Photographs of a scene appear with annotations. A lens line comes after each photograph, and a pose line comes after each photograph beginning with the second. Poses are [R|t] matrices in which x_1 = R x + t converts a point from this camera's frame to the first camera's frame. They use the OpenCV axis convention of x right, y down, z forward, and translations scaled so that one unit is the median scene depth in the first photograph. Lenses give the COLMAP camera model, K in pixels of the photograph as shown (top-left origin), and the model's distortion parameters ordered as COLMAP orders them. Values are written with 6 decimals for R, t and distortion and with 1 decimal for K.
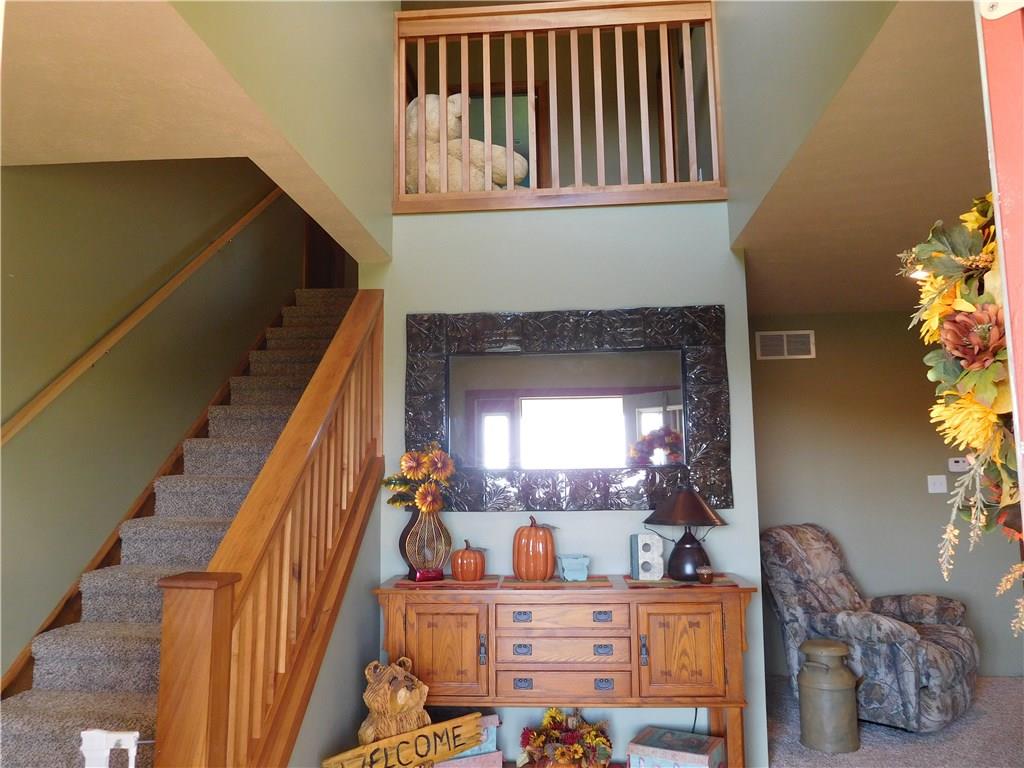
lens RADIAL K [[772.3, 0, 512.0], [0, 772.3, 384.0], [0, 0, 1]] dist [-0.007950, -0.001389]
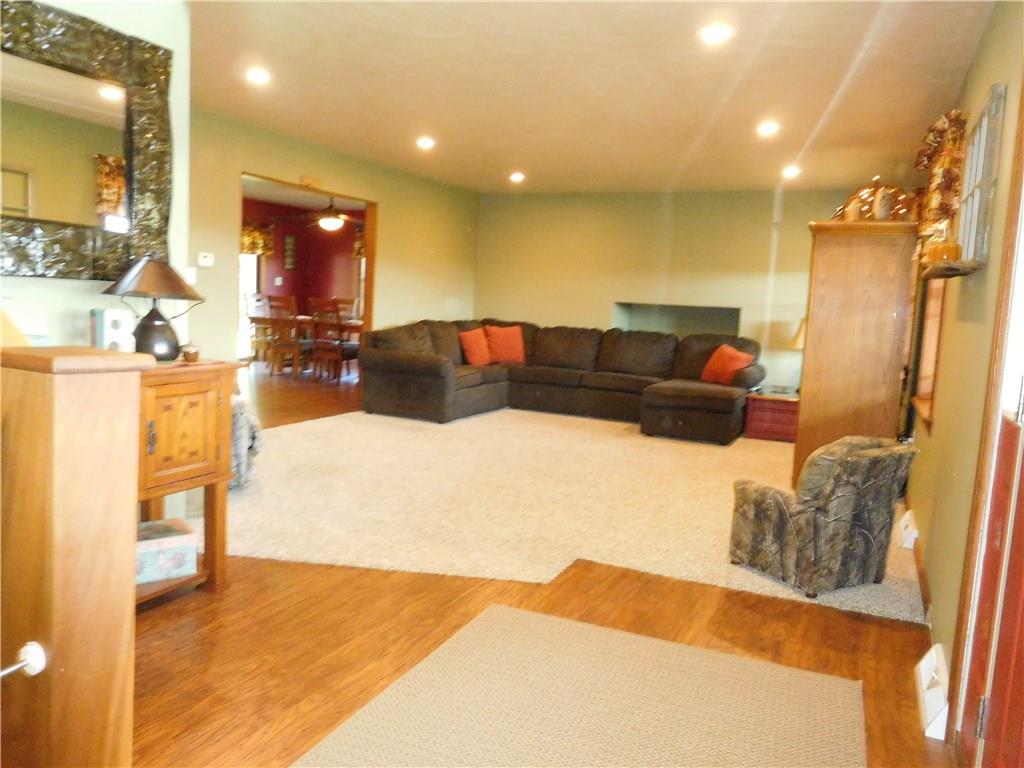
lens RADIAL K [[772.3, 0, 512.0], [0, 772.3, 384.0], [0, 0, 1]] dist [-0.007950, -0.001389]
pose [[0.340086, -0.064937, 0.938150, -0.504781], [-0.171559, 0.976587, 0.129789, 0.100237], [-0.924613, -0.205088, 0.320983, 0.348097]]
